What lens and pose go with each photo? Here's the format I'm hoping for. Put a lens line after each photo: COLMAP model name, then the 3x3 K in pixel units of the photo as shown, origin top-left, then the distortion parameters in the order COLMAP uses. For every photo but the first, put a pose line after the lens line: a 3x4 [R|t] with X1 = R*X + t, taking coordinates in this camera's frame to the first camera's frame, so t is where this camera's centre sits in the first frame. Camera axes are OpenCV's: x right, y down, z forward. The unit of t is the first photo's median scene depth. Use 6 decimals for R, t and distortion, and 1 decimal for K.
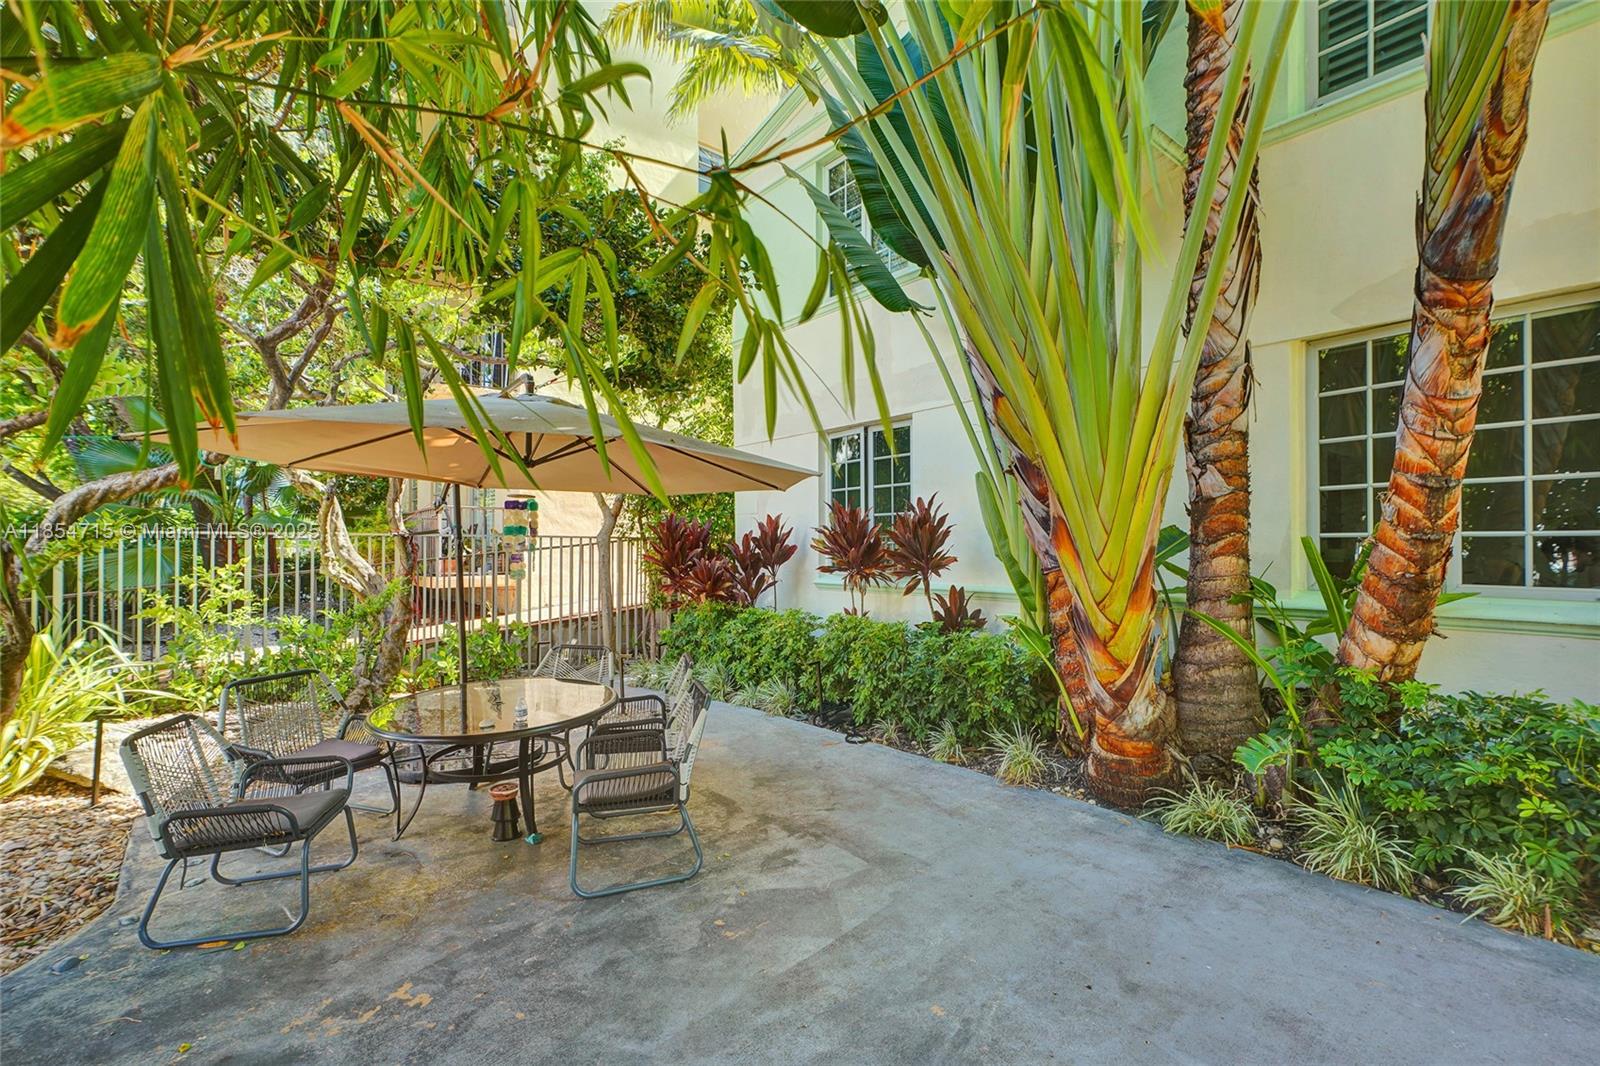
lens RADIAL K [[732.0, 0, 800.7], [0, 732.0, 536.0], [0, 0, 1]] dist [0.003467, 0.007836]
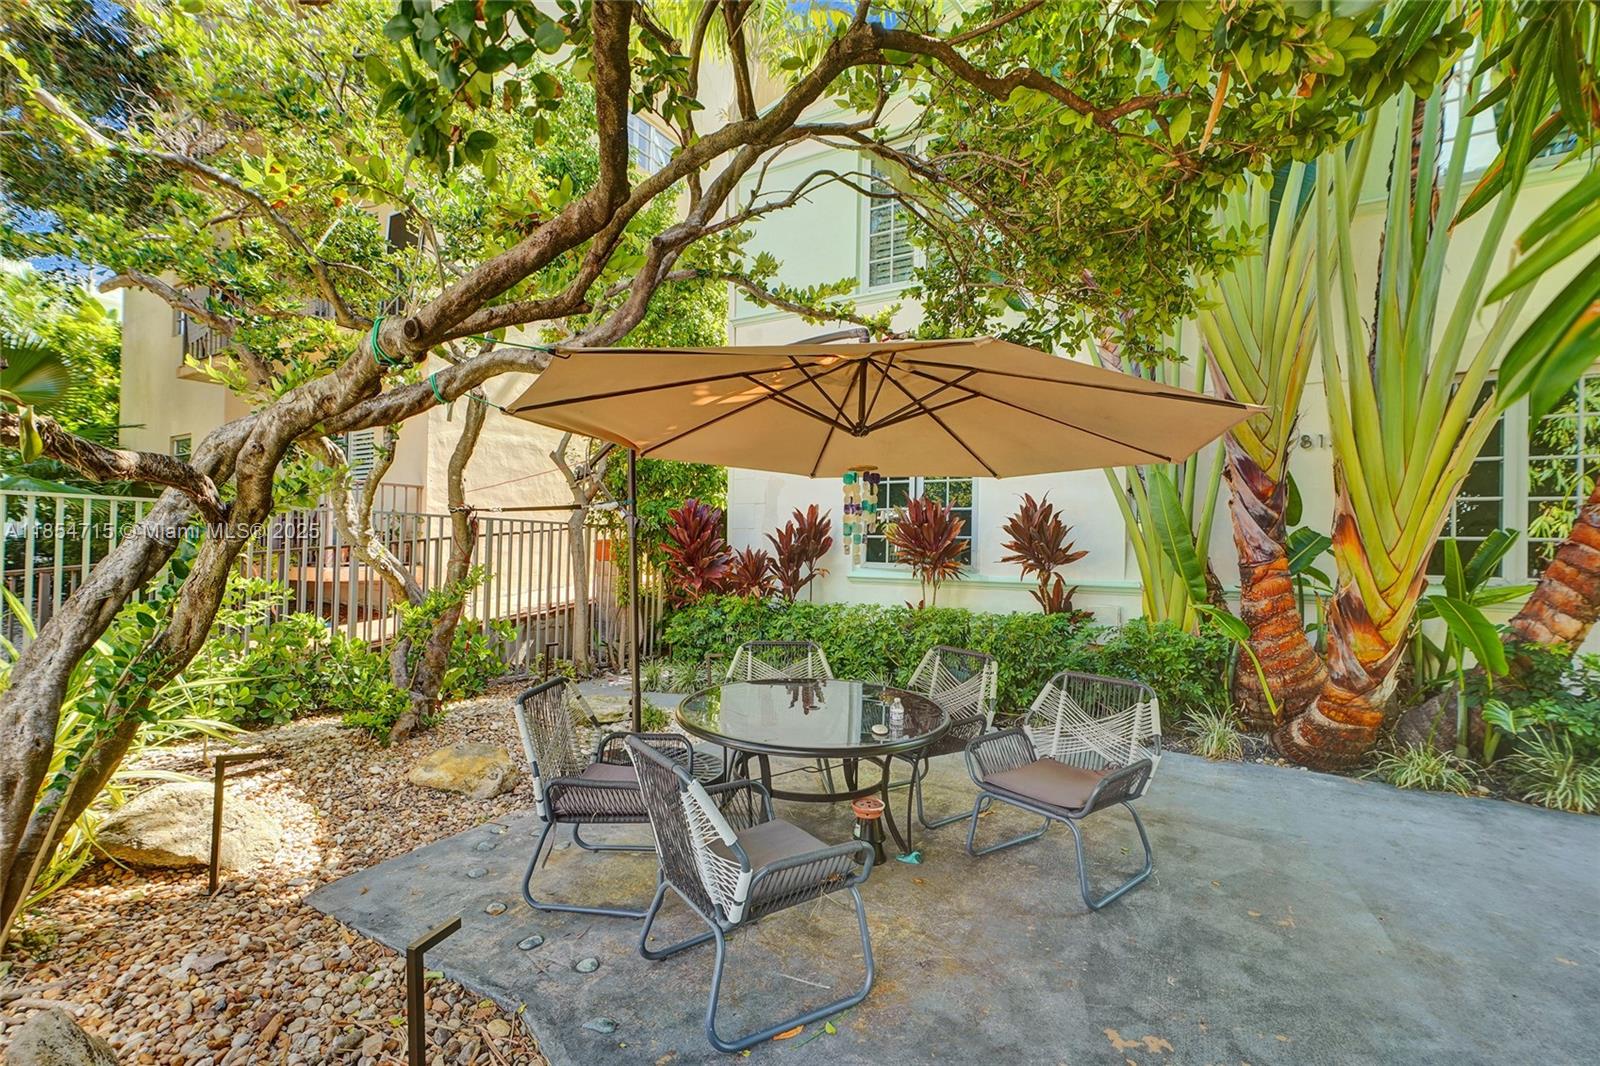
lens RADIAL K [[732.0, 0, 800.7], [0, 732.0, 536.0], [0, 0, 1]] dist [0.003467, 0.007836]
pose [[0.940630, 0.028216, 0.338259, -0.726462], [-0.028325, 0.999588, -0.004615, 0.031414], [-0.338250, -0.005240, 0.941042, 0.199514]]
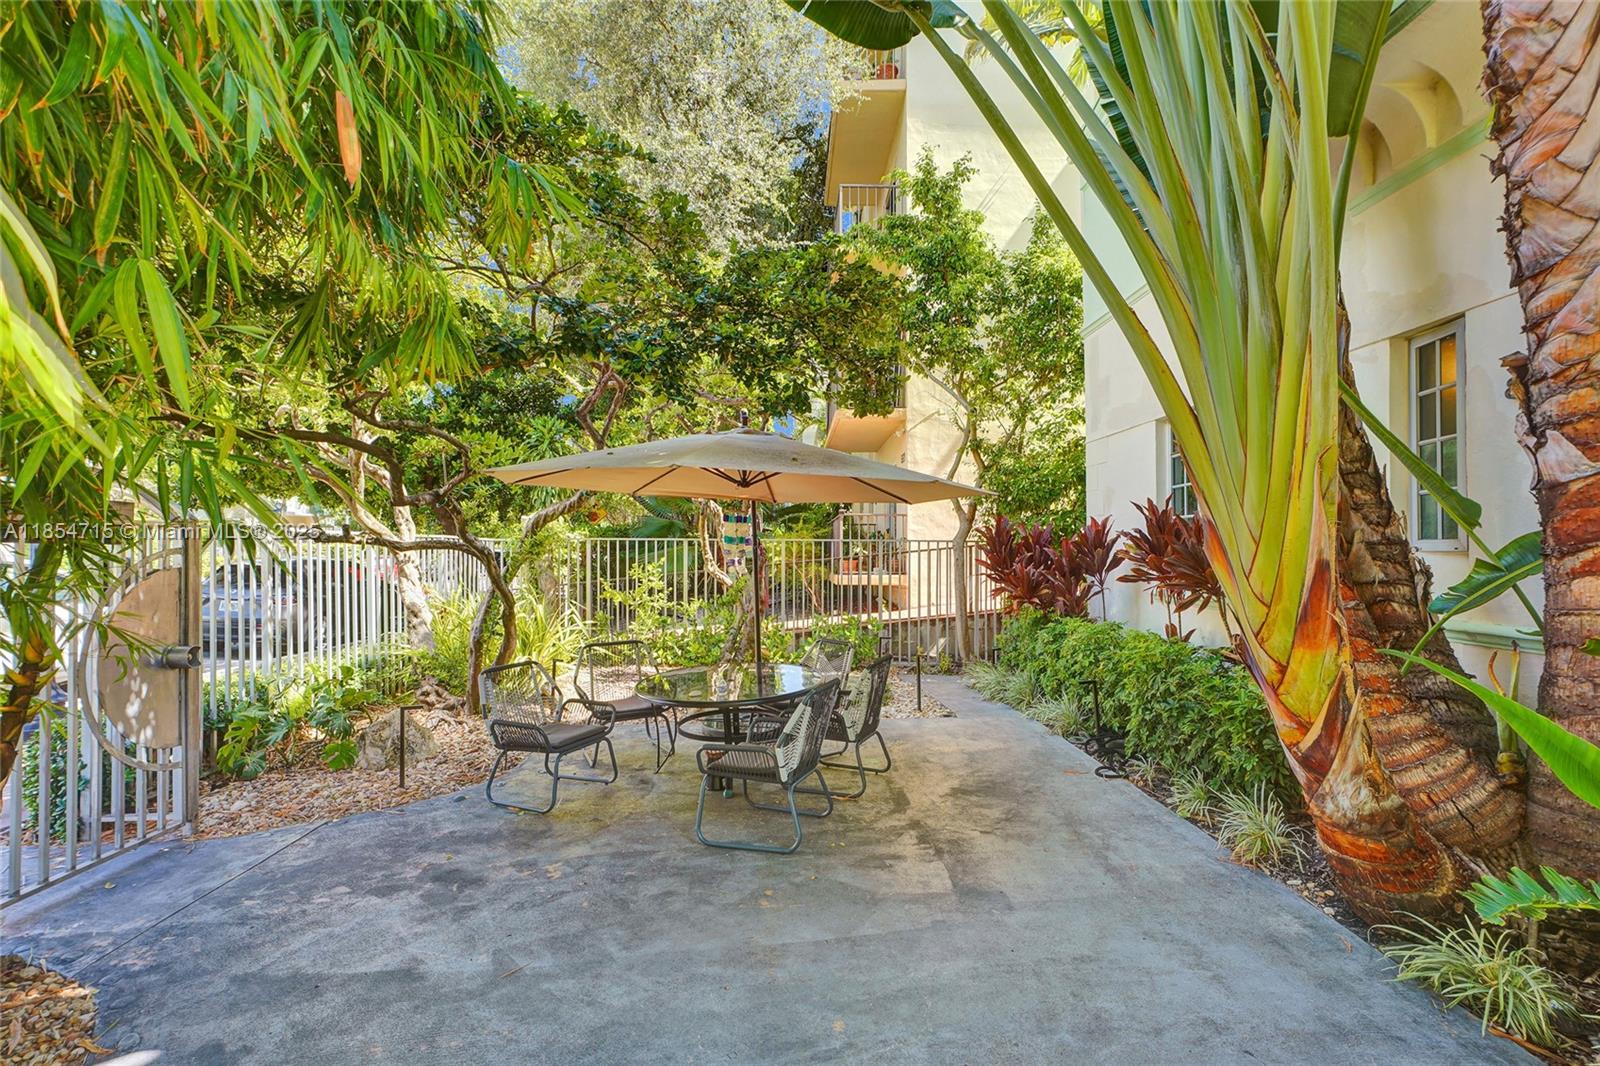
lens RADIAL K [[732.0, 0, 800.7], [0, 732.0, 536.0], [0, 0, 1]] dist [0.003467, 0.007836]
pose [[0.791050, -0.006226, -0.611720, 0.433645], [0.005594, 0.999980, -0.002944, -0.008374], [0.611726, -0.001093, 0.791069, 0.104490]]
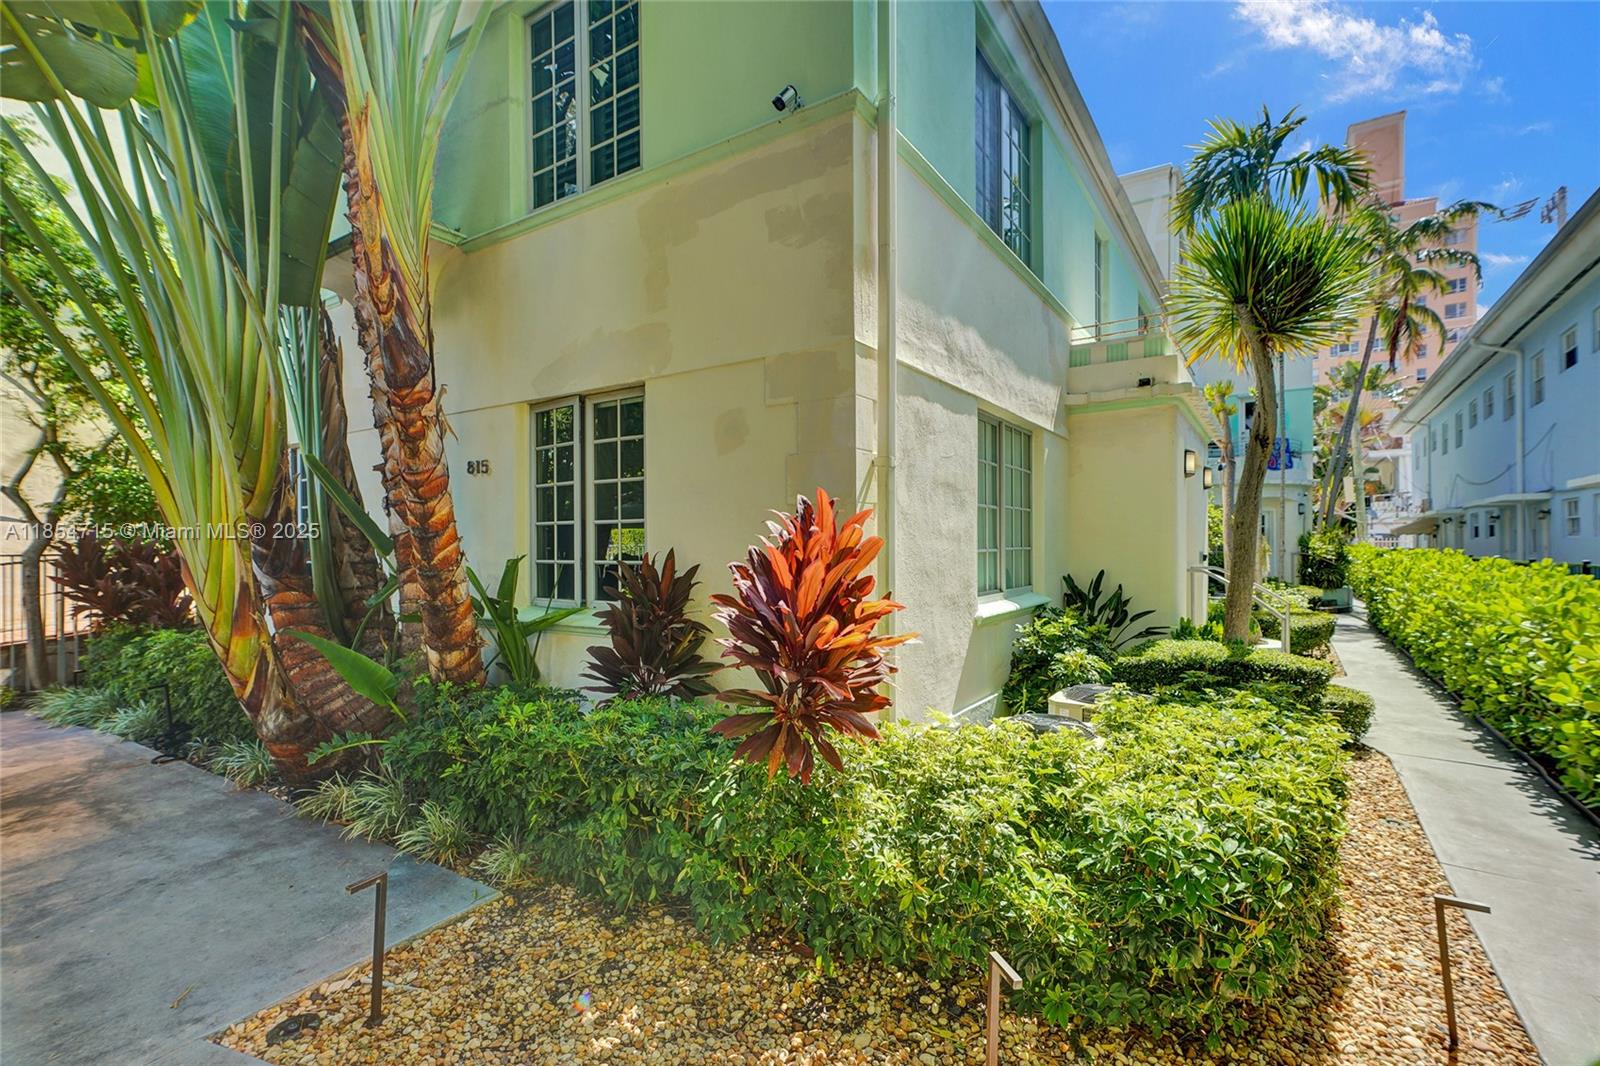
lens RADIAL K [[729.9, 0, 795.9], [0, 729.9, 539.2], [0, 0, 1]] dist [0.001043, 0.006955]
pose [[0.953763, -0.006059, 0.300497, 0.823972], [0.003388, 0.999950, 0.009411, -0.053969], [-0.300539, -0.007957, 0.953736, -0.341479]]
